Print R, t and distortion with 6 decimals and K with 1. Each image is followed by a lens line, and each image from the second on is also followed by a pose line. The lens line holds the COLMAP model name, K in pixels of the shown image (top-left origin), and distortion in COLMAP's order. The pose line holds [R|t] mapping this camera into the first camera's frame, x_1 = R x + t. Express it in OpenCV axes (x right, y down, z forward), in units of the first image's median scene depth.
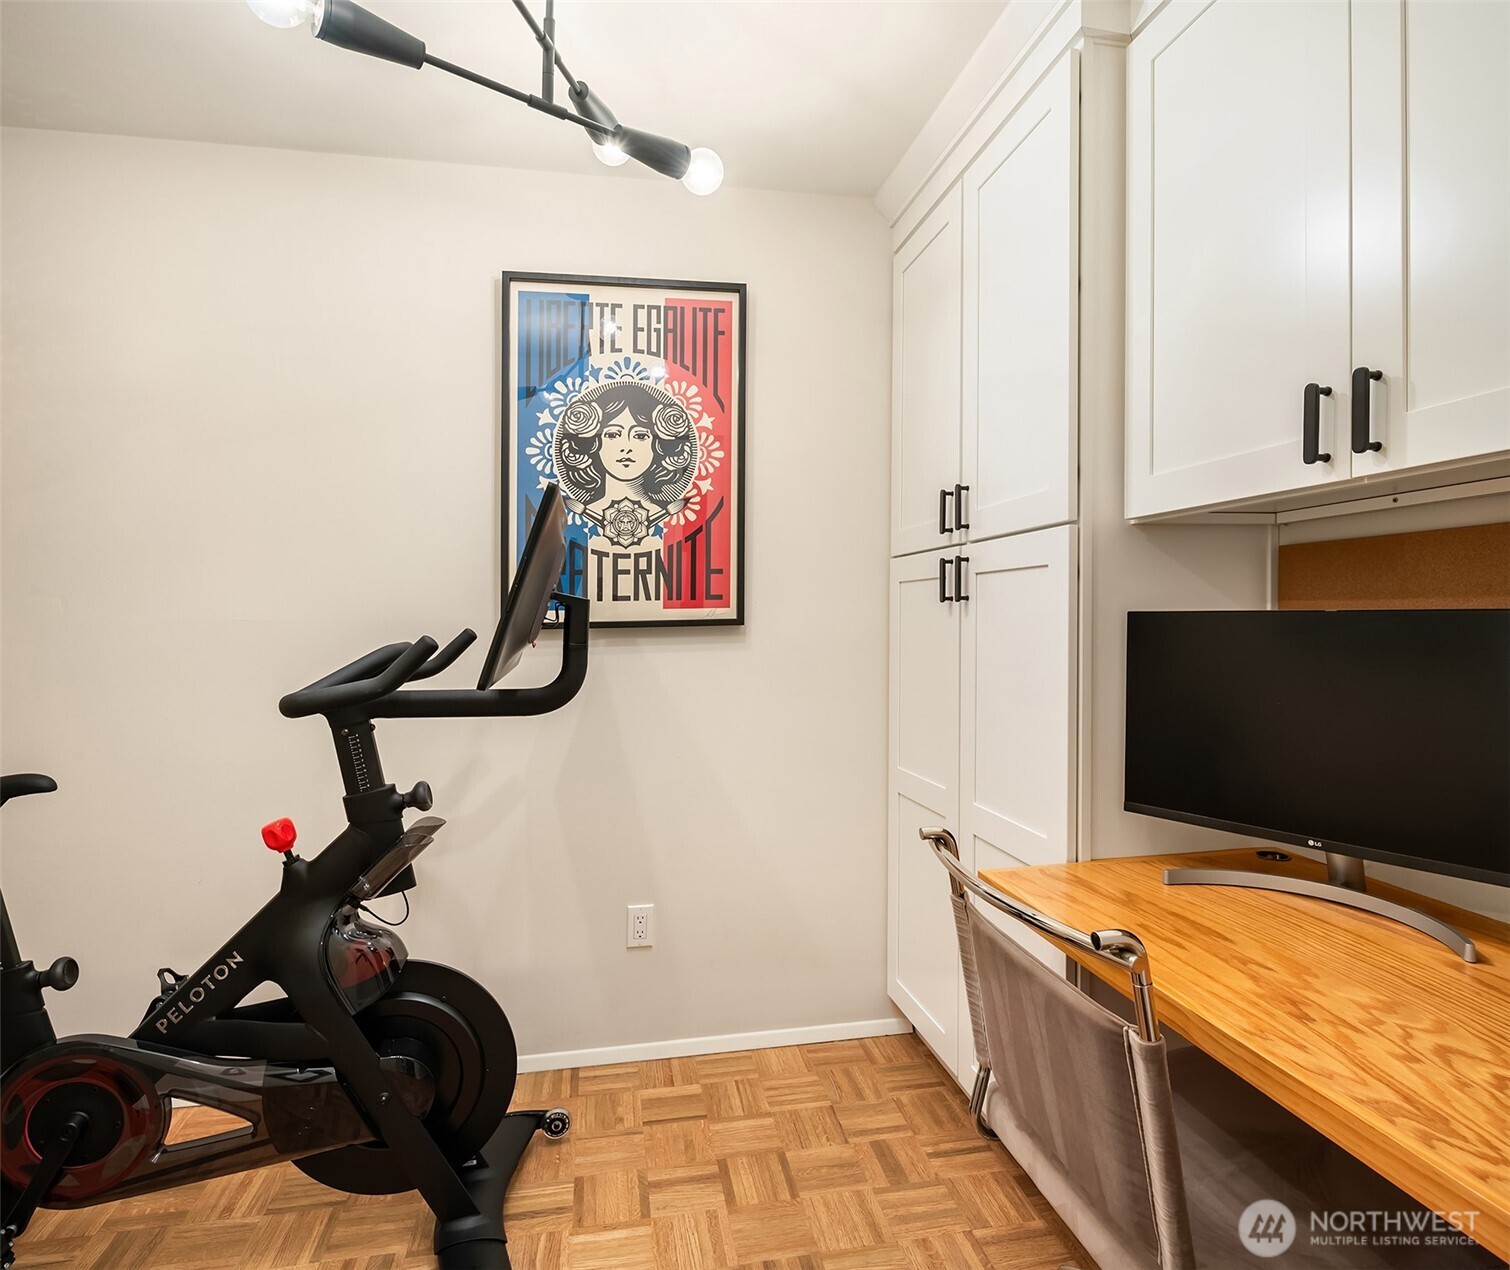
lens RADIAL K [[834.3, 0, 749.6], [0, 834.3, 623.5], [0, 0, 1]] dist [-0.002459, -0.003839]
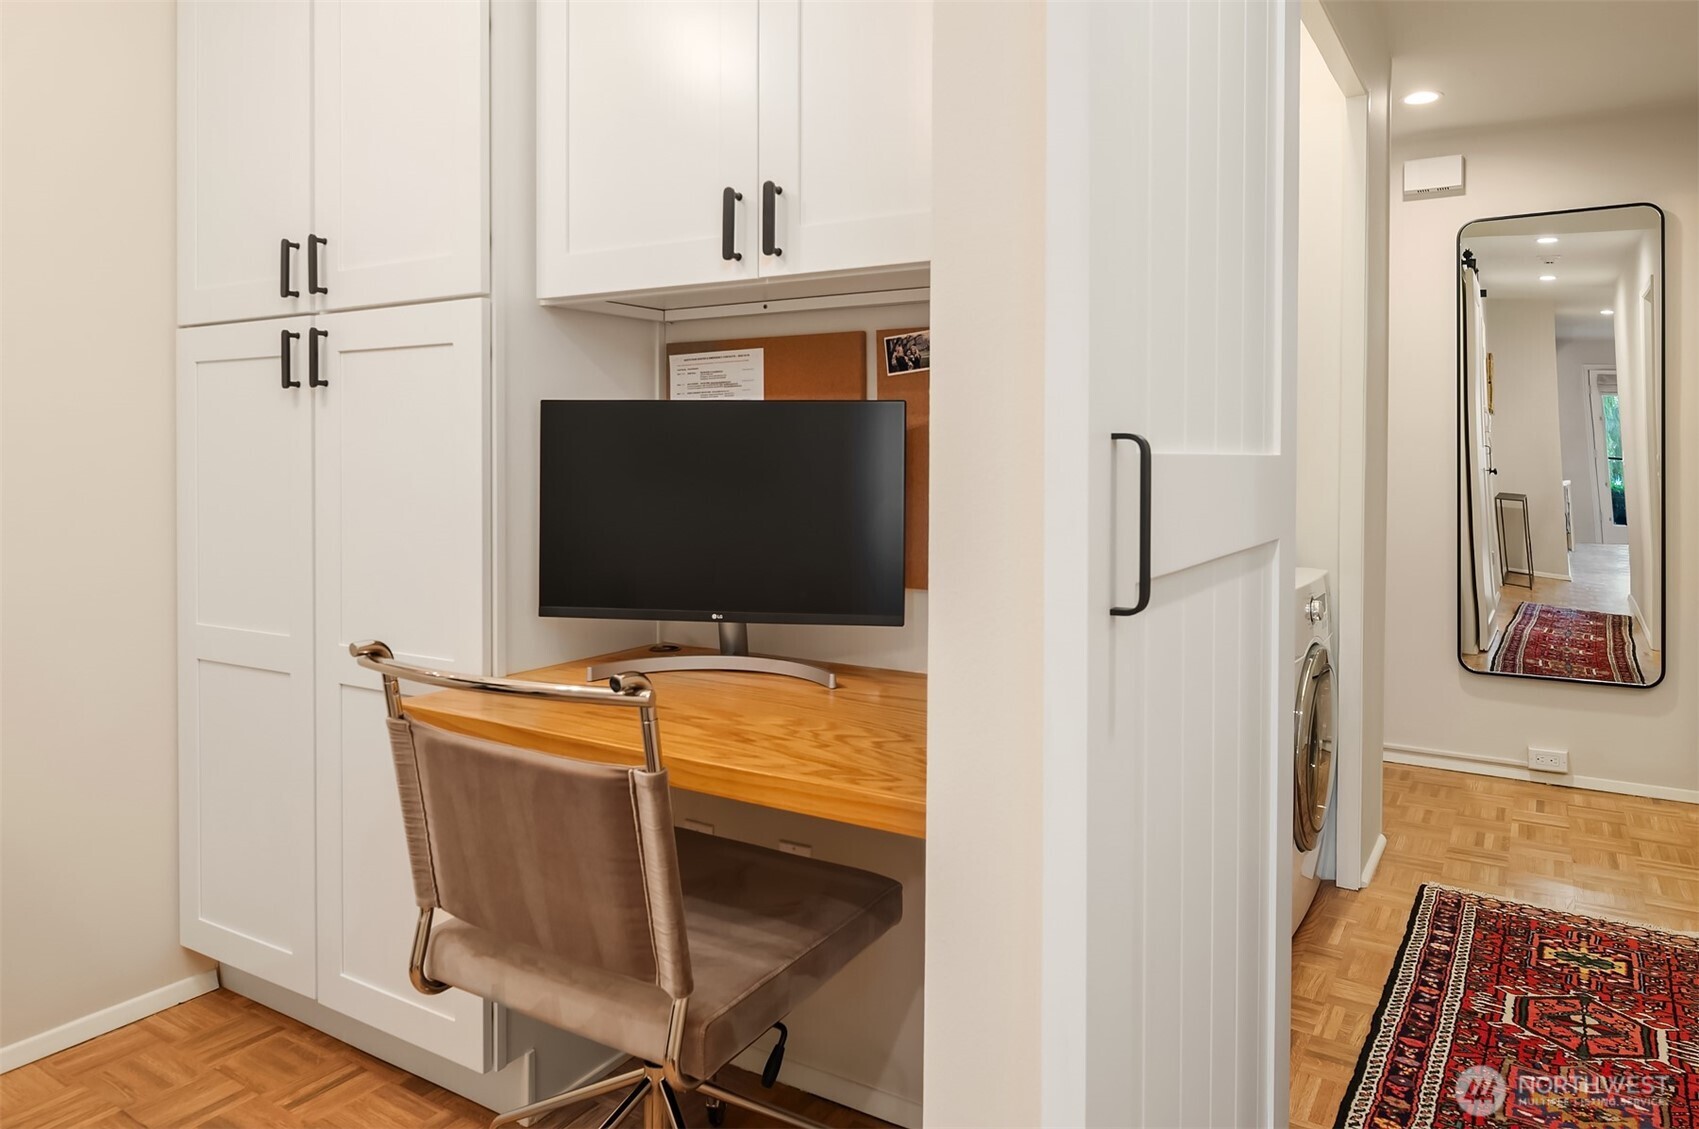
lens RADIAL K [[1117.0, 0, 859.3], [0, 1117.0, 487.4], [0, 0, 1]] dist [-0.000034, -0.005947]
pose [[0.671678, -0.014450, 0.740702, -0.222626], [-0.000855, 0.999794, 0.020279, 0.056357], [-0.740843, -0.014255, 0.671527, -0.087901]]
